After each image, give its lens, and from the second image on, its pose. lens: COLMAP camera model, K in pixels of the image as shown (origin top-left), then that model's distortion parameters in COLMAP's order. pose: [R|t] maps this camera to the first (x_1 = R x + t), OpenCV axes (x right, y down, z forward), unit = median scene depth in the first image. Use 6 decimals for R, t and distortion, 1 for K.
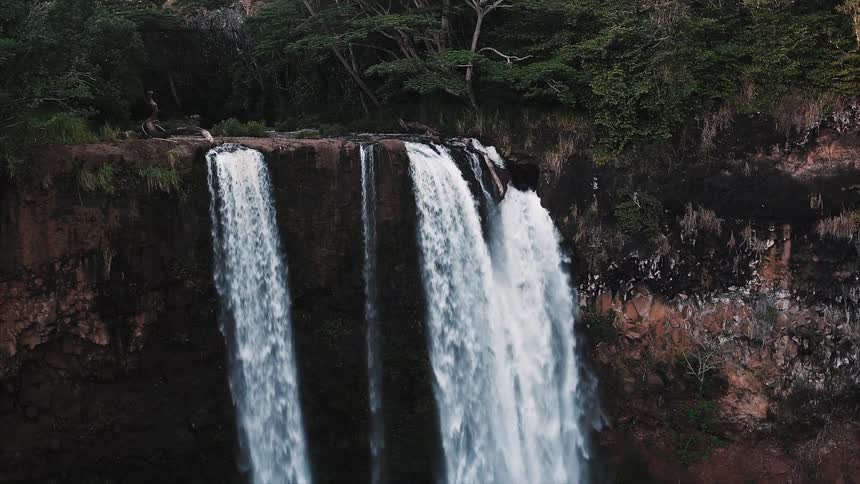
lens RADIAL K [[897.8, 0, 432.4], [0, 897.8, 239.1], [0, 0, 1]] dist [-0.151922, 0.000000]
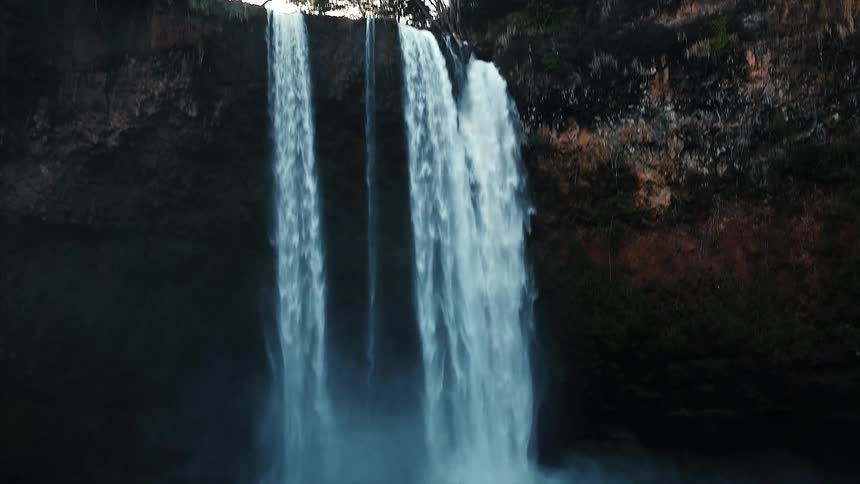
lens RADIAL K [[897.8, 0, 428.5], [0, 897.8, 244.8], [0, 0, 1]] dist [-0.151922, 0.000000]
pose [[0.985804, -0.036333, -0.163922, 0.247763], [-0.015384, 0.952652, -0.303675, 0.693609], [0.167194, 0.301886, 0.938569, -0.297537]]
